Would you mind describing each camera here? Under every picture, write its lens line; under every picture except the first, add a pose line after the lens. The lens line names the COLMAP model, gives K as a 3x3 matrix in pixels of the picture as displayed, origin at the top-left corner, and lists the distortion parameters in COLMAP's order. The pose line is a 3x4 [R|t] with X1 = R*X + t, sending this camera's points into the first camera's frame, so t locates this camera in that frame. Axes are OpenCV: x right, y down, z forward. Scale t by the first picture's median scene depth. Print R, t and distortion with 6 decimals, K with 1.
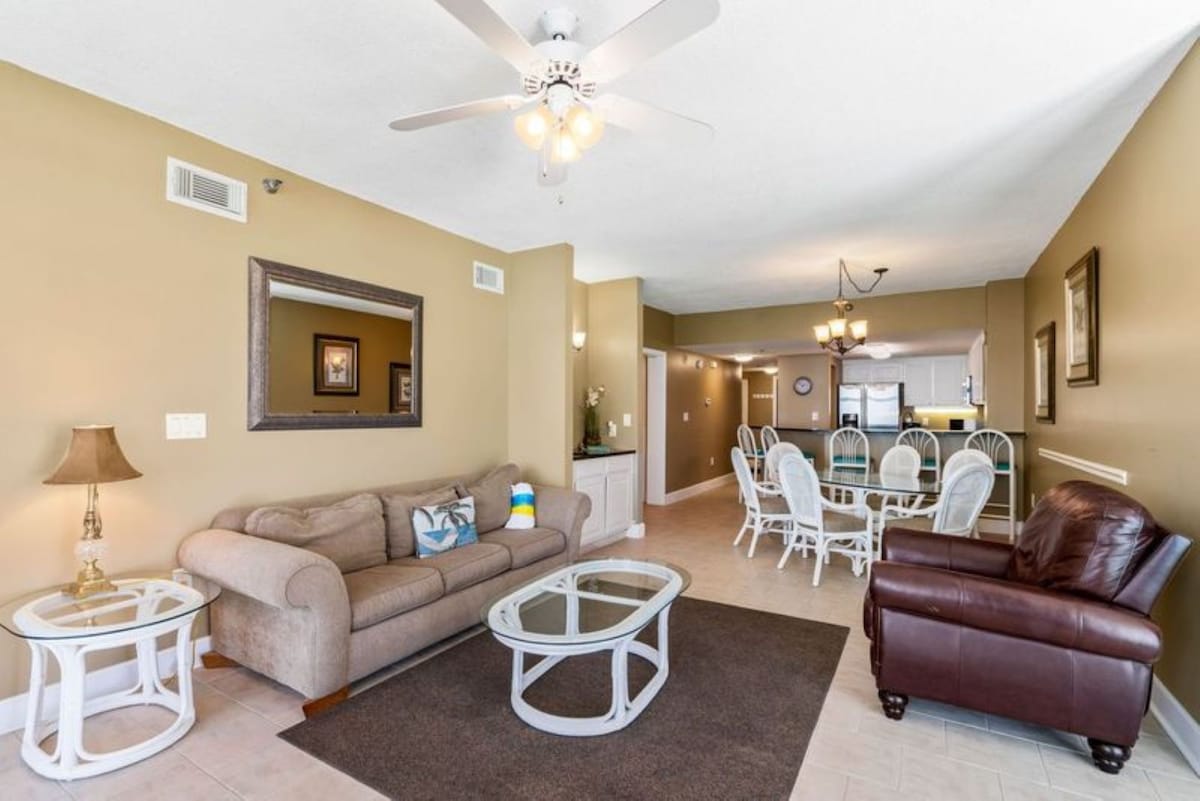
lens RADIAL K [[552.1, 0, 594.4], [0, 552.1, 405.7], [0, 0, 1]] dist [-0.000282, 0.001385]
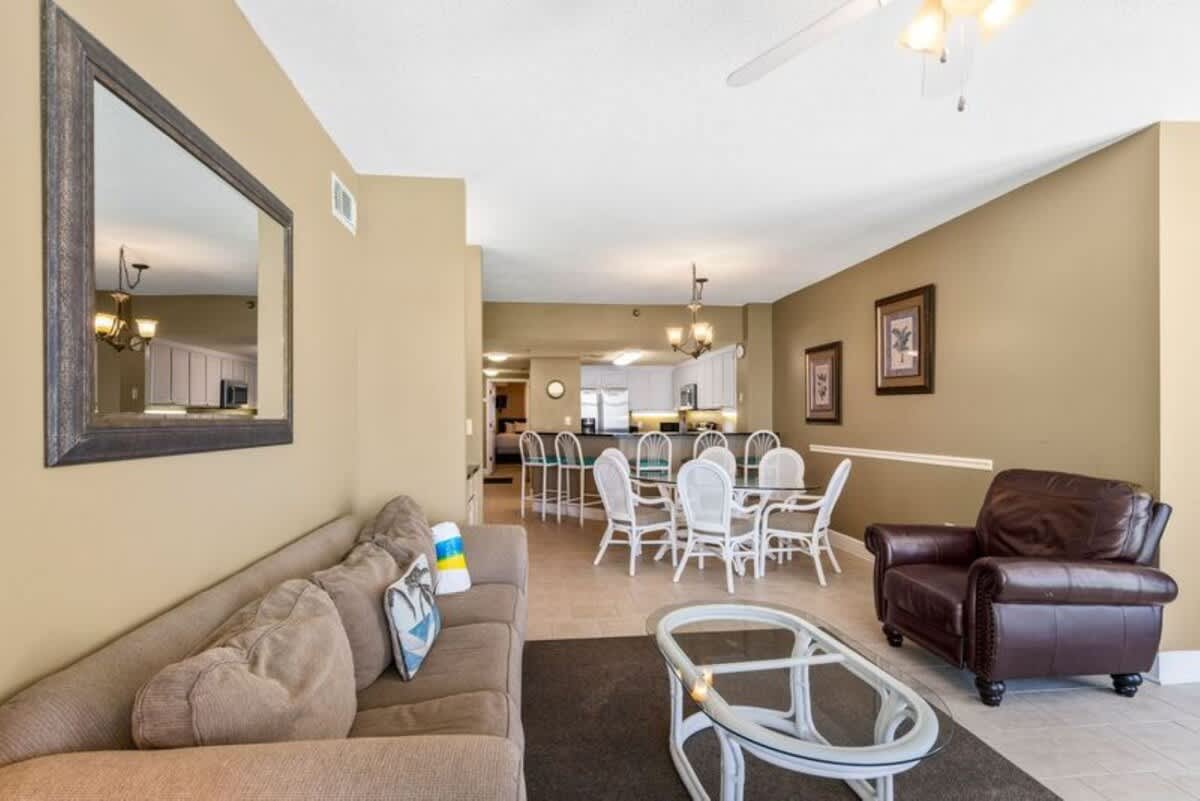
lens RADIAL K [[580.5, 0, 590.3], [0, 580.5, 416.0], [0, 0, 1]] dist [0.003847, -0.000115]
pose [[0.796183, -0.004320, 0.605040, -0.352939], [-0.000491, 0.999970, 0.007786, 0.004301], [-0.605056, -0.006497, 0.796157, 0.283342]]
